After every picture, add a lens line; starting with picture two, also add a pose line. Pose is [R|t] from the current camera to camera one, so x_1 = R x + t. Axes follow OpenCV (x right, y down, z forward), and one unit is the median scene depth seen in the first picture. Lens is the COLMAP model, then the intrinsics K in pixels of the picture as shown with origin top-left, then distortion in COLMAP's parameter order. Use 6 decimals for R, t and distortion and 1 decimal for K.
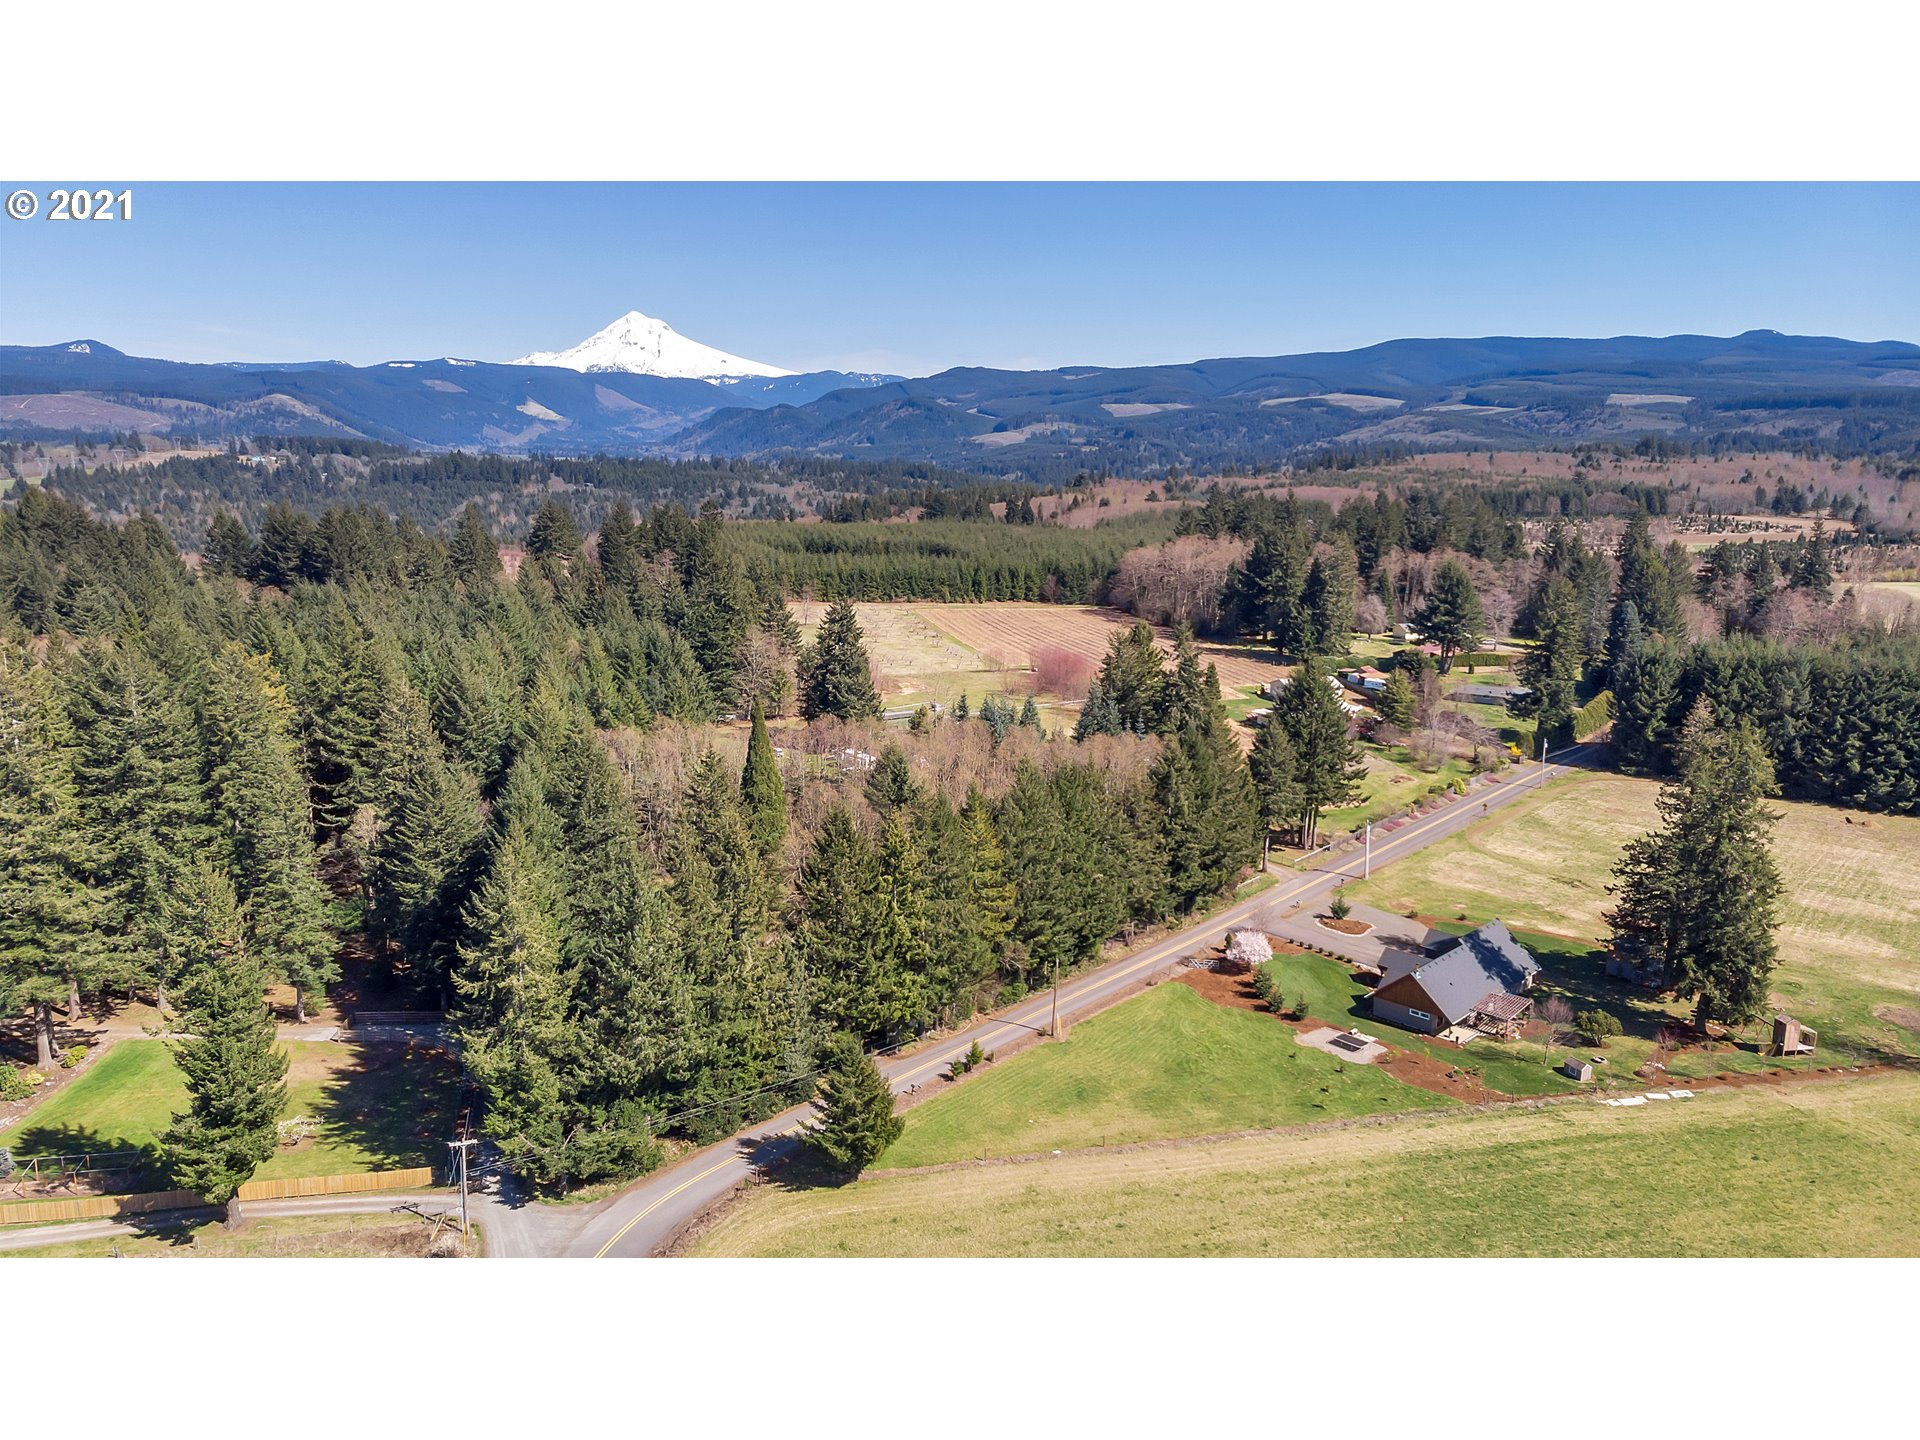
lens RADIAL K [[1256.8, 0, 960.0], [0, 1256.8, 720.0], [0, 0, 1]] dist [0.003400, 0.001511]
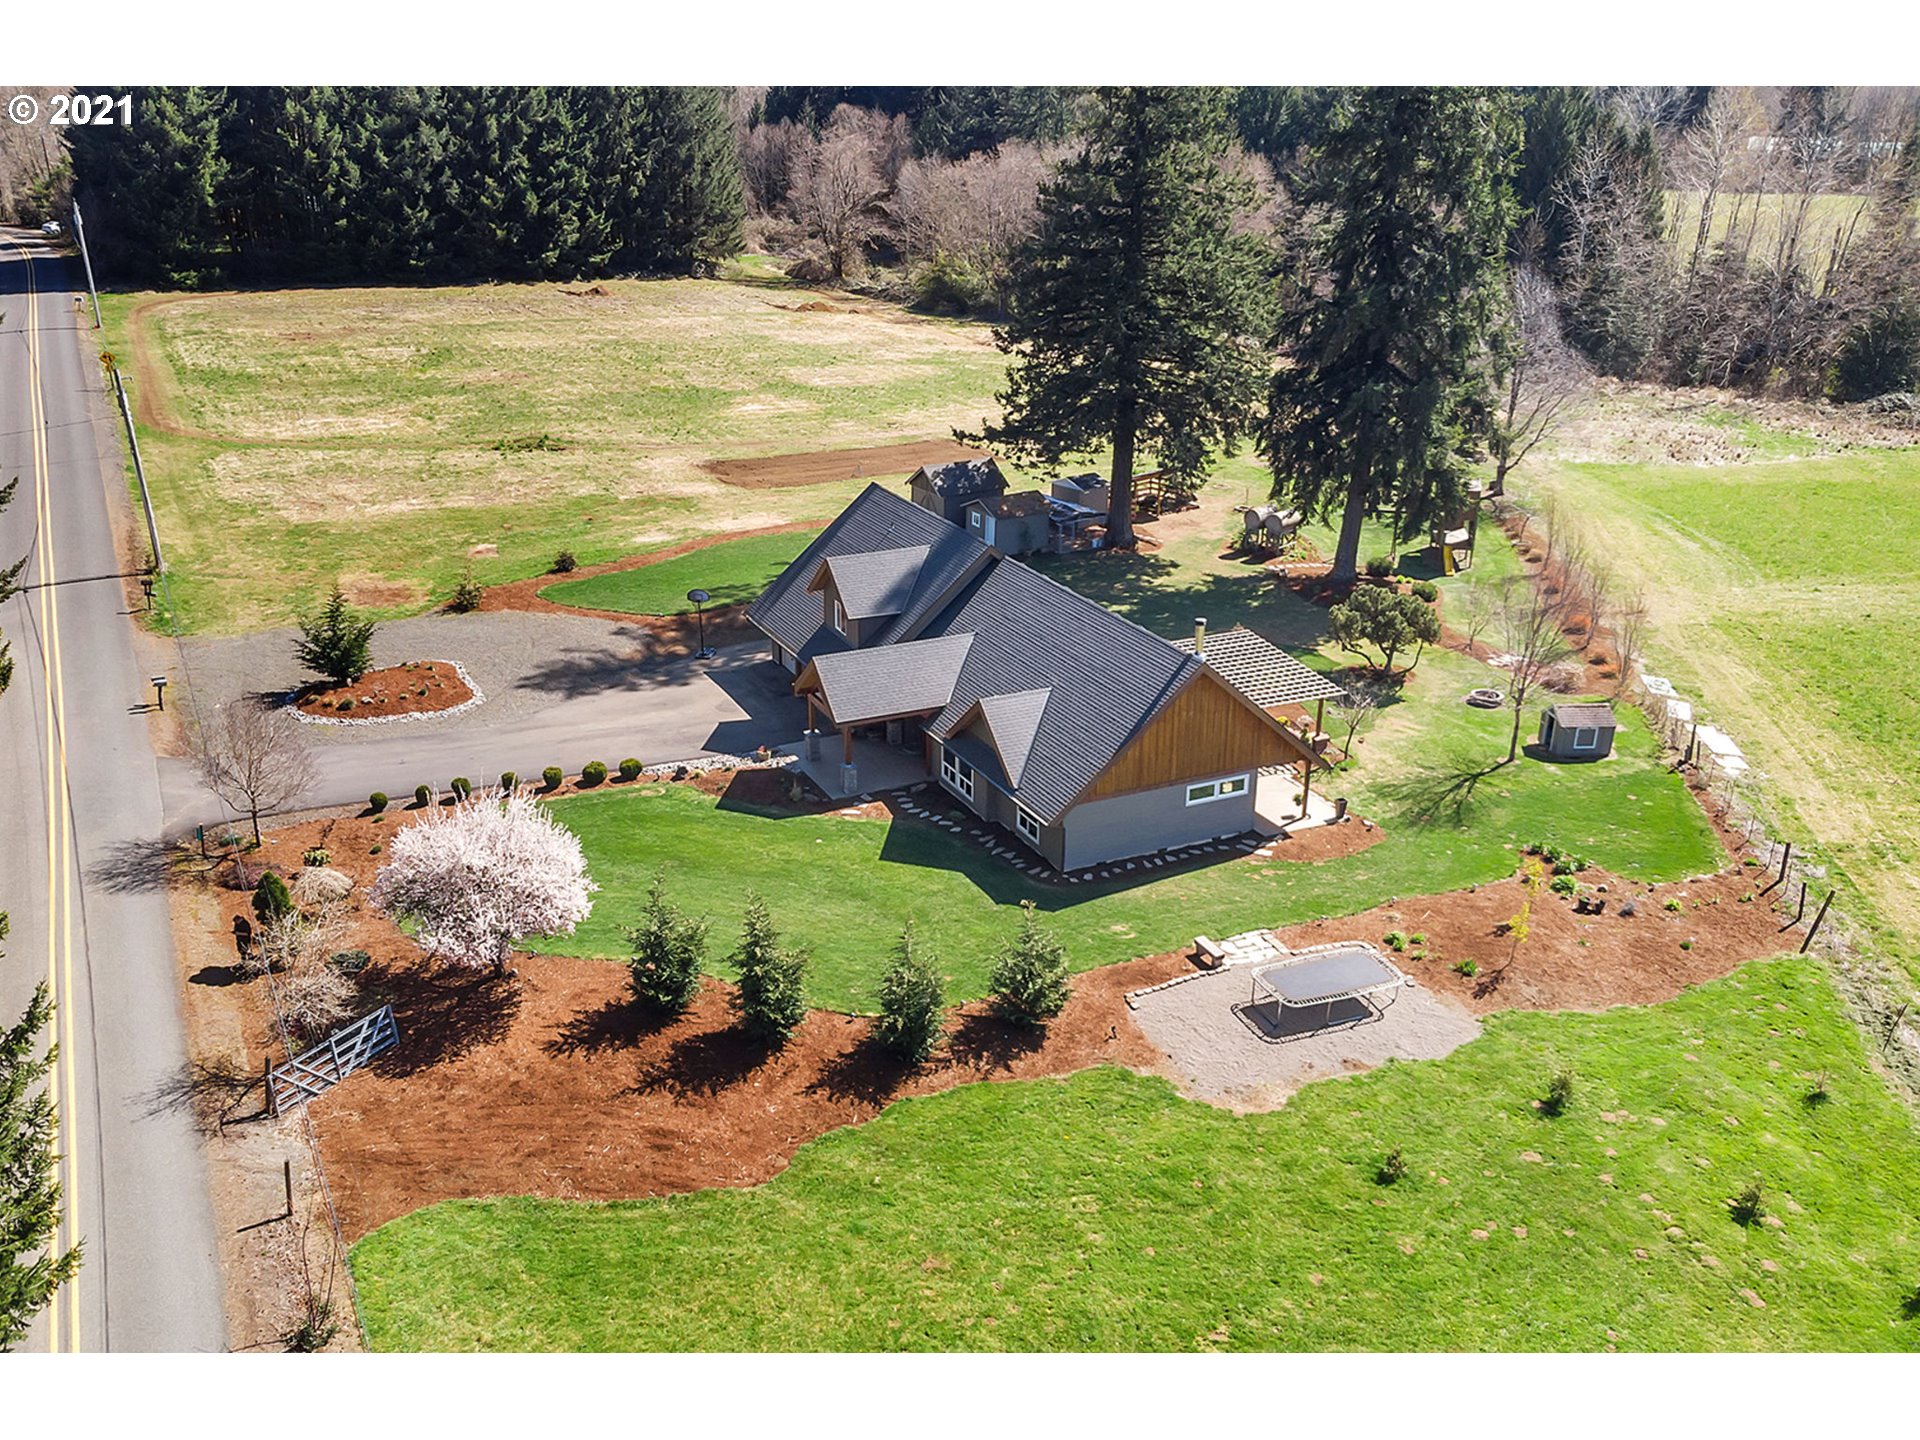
lens RADIAL K [[1760.9, 0, 782.4], [0, 1760.9, 718.8], [0, 0, 1]] dist [-0.208789, 0.255958]
pose [[0.352414, -0.321818, 0.878770, 0.015319], [0.191363, 0.943953, 0.268947, 0.100897], [-0.916070, 0.073384, 0.394247, 0.916013]]
